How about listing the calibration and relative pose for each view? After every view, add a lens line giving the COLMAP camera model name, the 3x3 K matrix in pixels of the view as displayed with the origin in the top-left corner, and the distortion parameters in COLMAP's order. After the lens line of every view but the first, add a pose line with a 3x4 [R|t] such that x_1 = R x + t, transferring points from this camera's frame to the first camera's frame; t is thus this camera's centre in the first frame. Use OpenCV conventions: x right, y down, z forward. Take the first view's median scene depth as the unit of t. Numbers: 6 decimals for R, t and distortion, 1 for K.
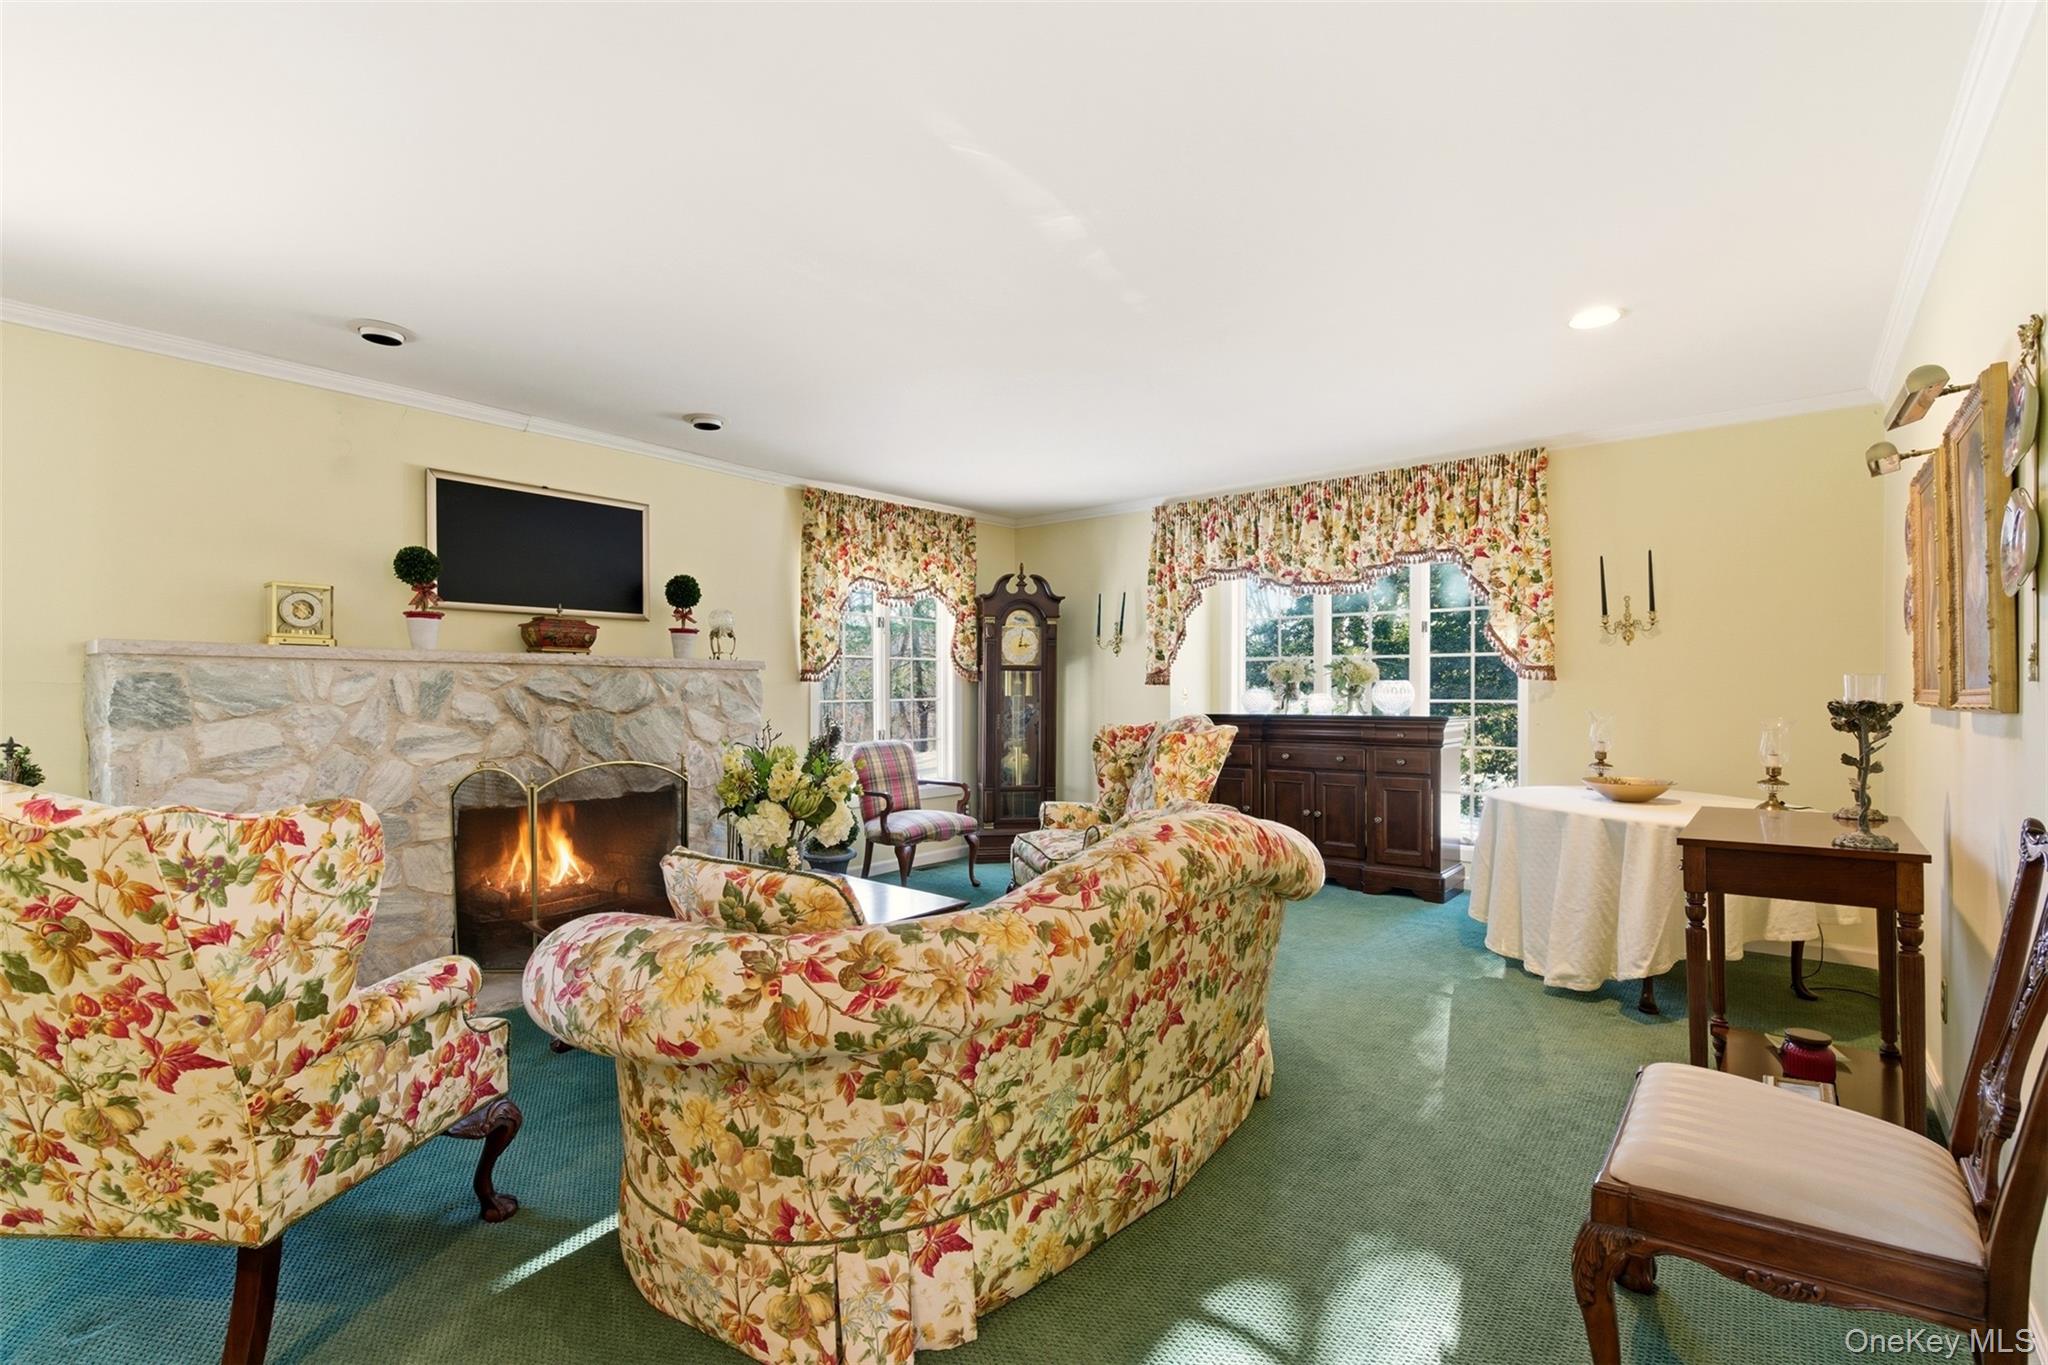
lens RADIAL K [[928.3, 0, 991.8], [0, 928.3, 695.9], [0, 0, 1]] dist [0.001886, -0.000715]
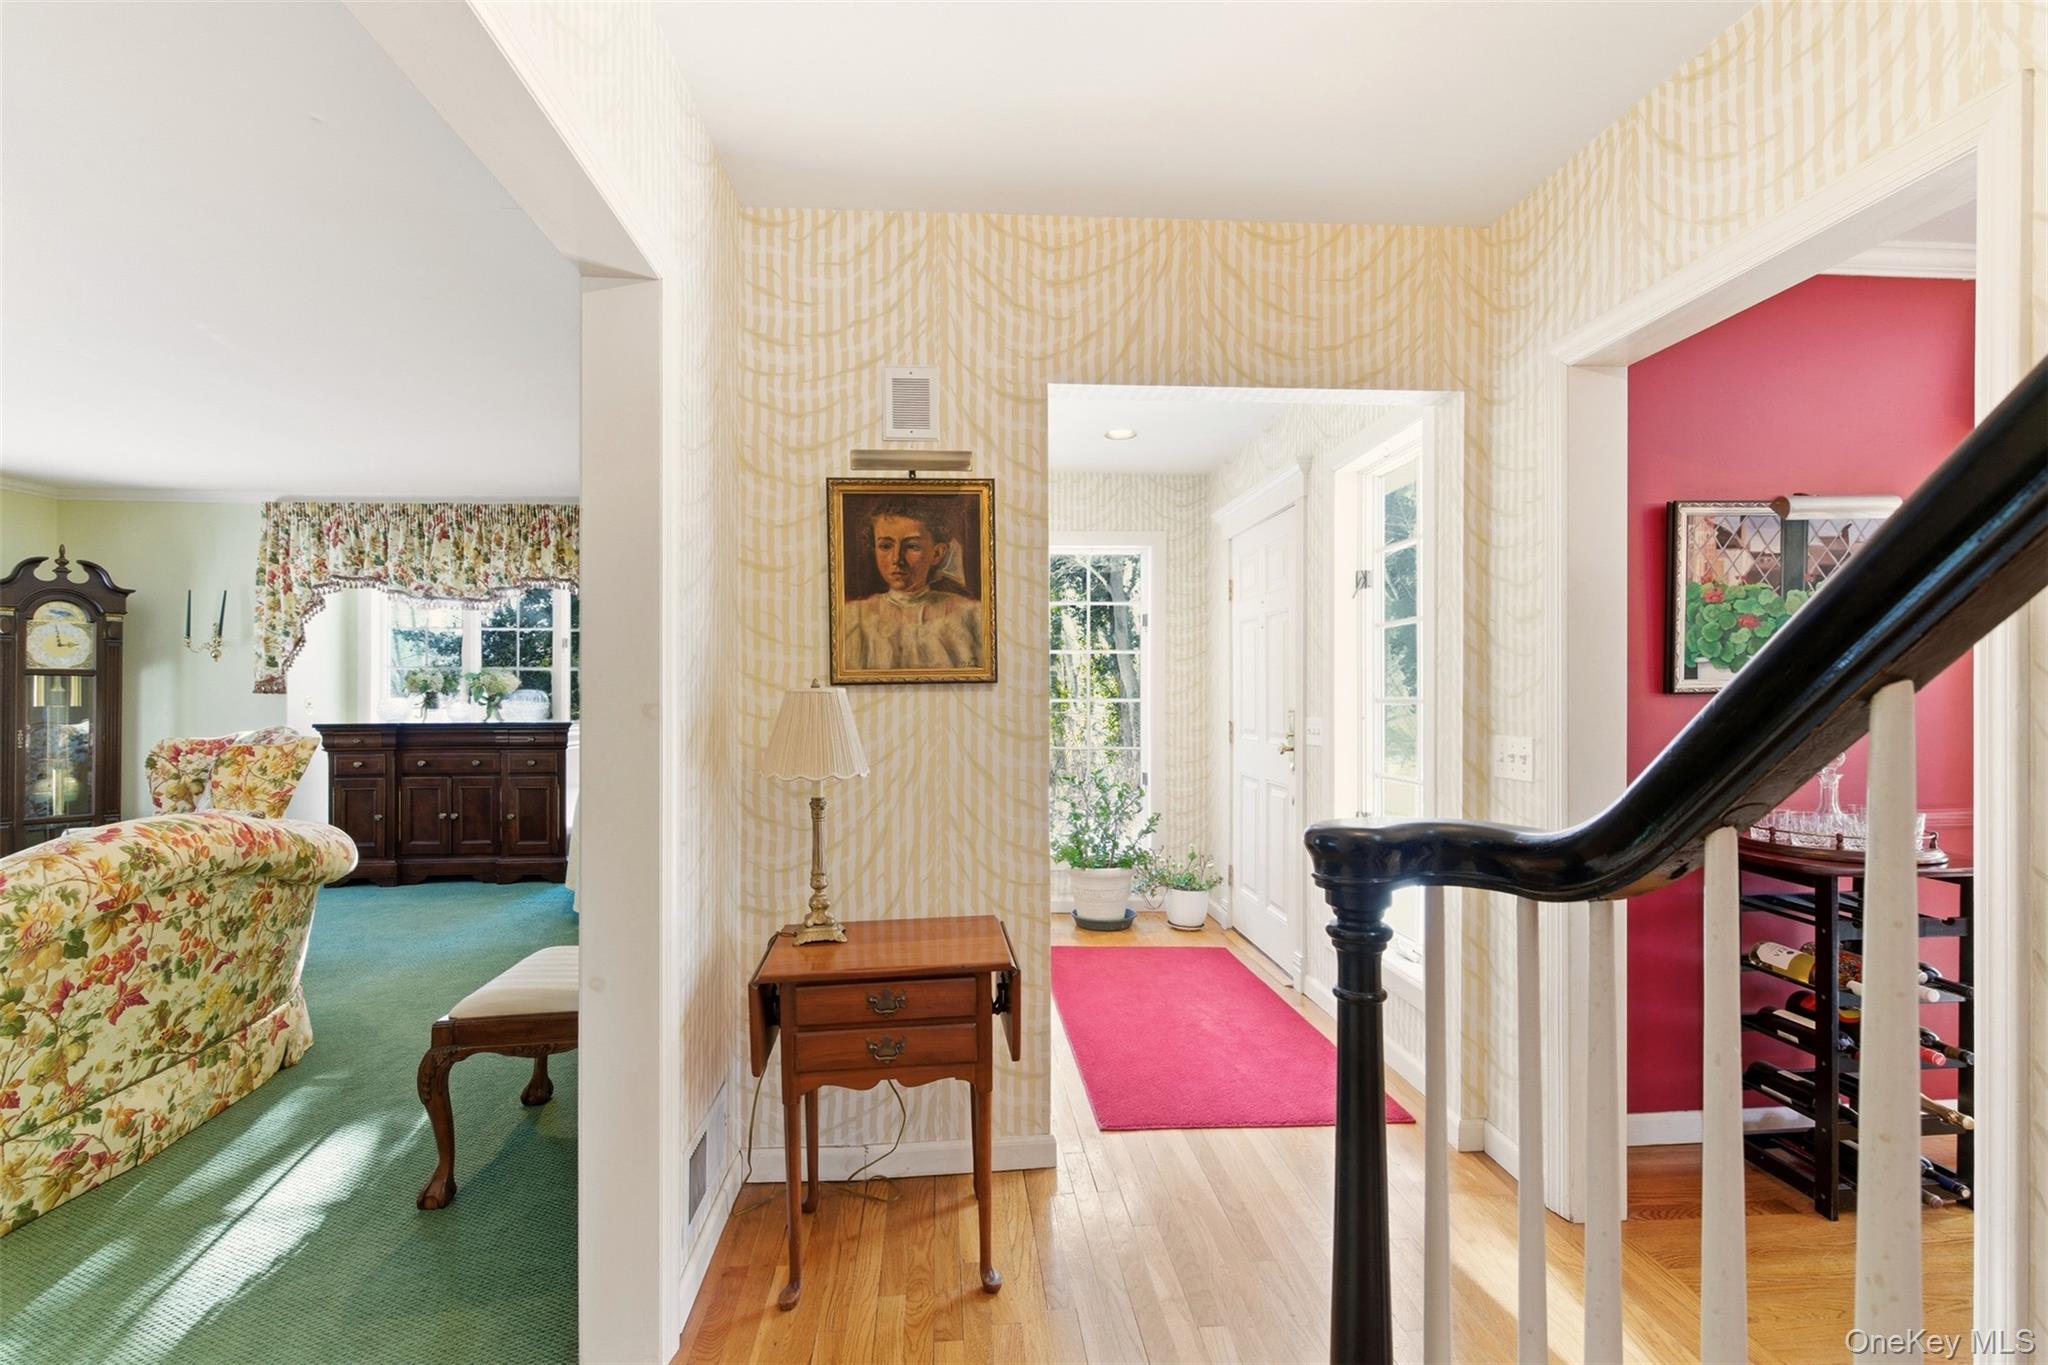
lens RADIAL K [[928.3, 0, 1012.9], [0, 928.3, 693.8], [0, 0, 1]] dist [0.001886, -0.000715]
pose [[0.711343, 0.001550, 0.702844, 0.066693], [0.002422, 0.999986, -0.004657, -0.006619], [-0.702841, 0.005015, 0.711329, -0.226422]]
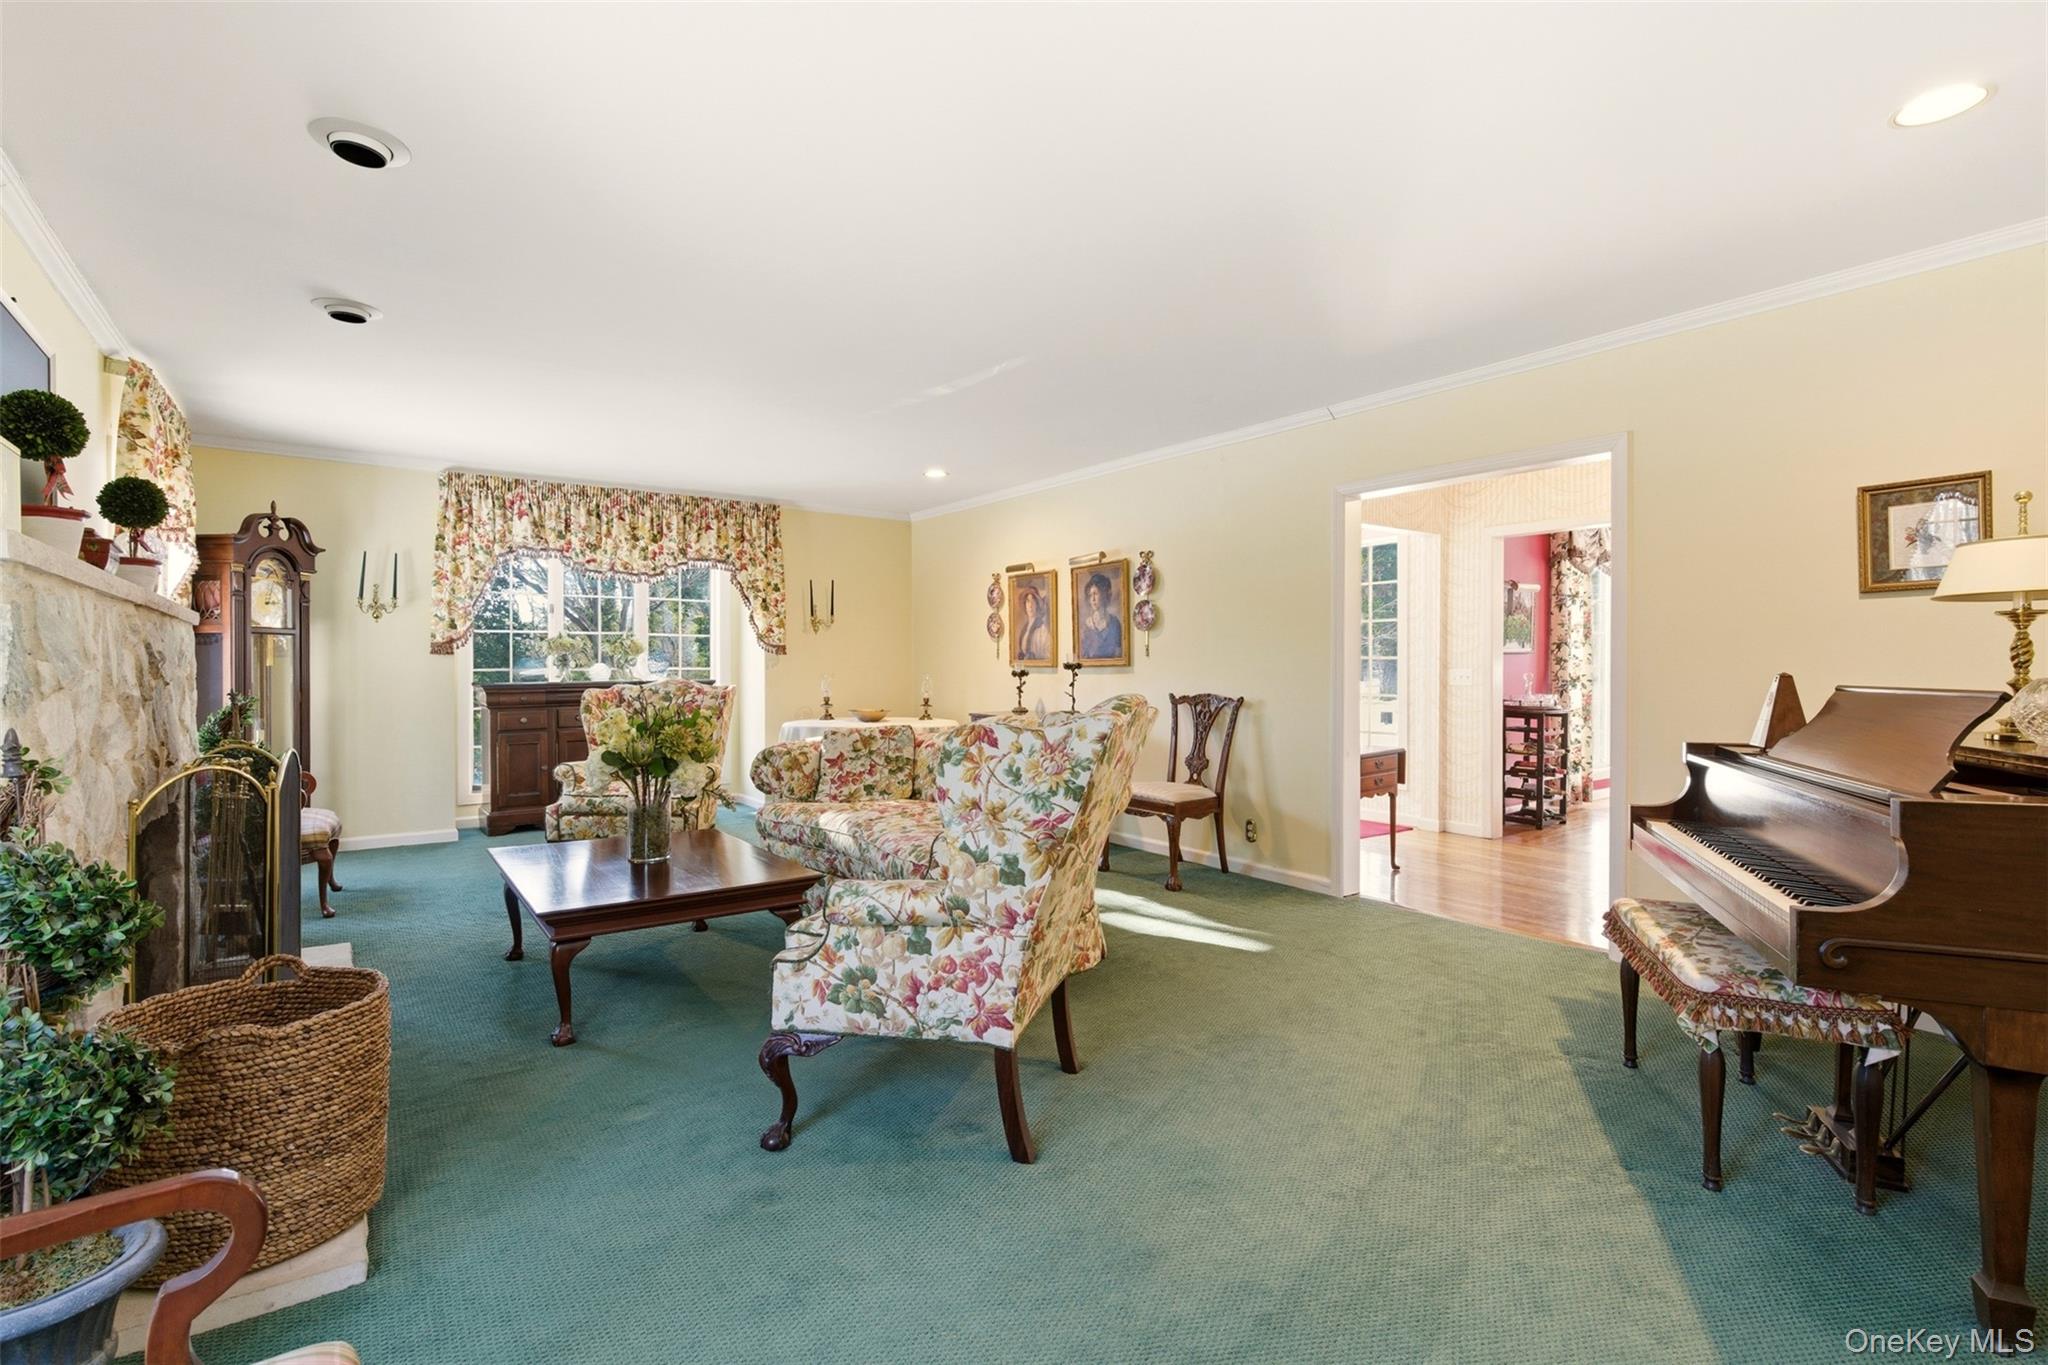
lens RADIAL K [[928.3, 0, 1042.1], [0, 928.3, 676.3], [0, 0, 1]] dist [0.001886, -0.000715]
pose [[0.223411, -0.008691, 0.974686, -0.773340], [0.006185, 0.999953, 0.007498, 0.010118], [-0.974705, 0.004353, 0.223454, 0.206928]]
